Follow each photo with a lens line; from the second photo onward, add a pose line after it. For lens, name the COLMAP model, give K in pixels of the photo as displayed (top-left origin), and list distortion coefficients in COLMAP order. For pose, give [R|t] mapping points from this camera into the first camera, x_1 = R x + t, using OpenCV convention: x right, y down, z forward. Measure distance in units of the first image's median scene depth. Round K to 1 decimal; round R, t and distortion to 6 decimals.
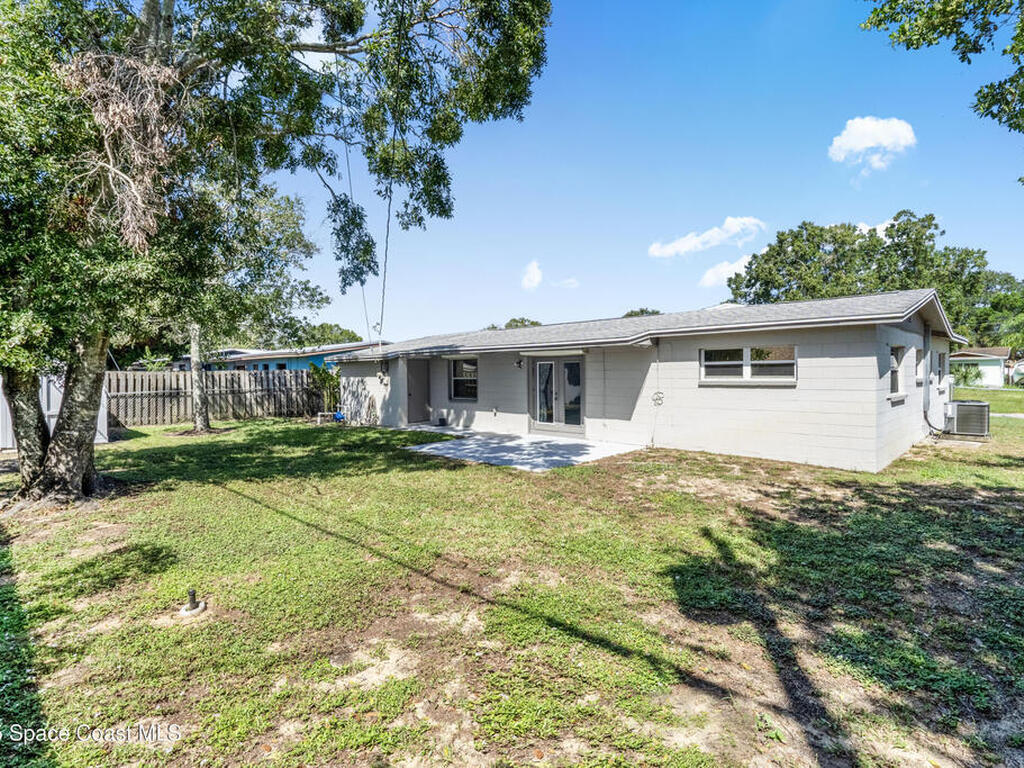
lens RADIAL K [[535.5, 0, 513.5], [0, 535.5, 375.8], [0, 0, 1]] dist [-0.004002, 0.000687]
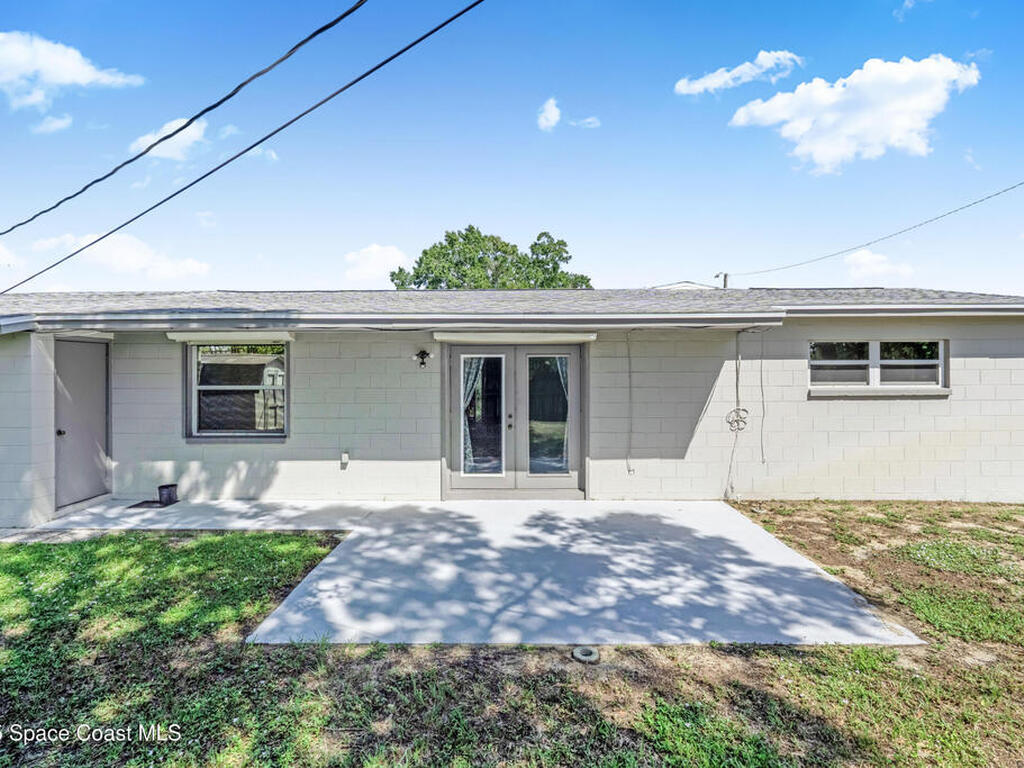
lens RADIAL K [[535.5, 0, 512.5], [0, 535.5, 377.4], [0, 0, 1]] dist [-0.004002, 0.000687]
pose [[0.712231, 0.001170, 0.701944, -0.283289], [0.000315, 0.999998, -0.001986, -0.003286], [-0.701945, 0.001635, 0.712229, 0.629759]]
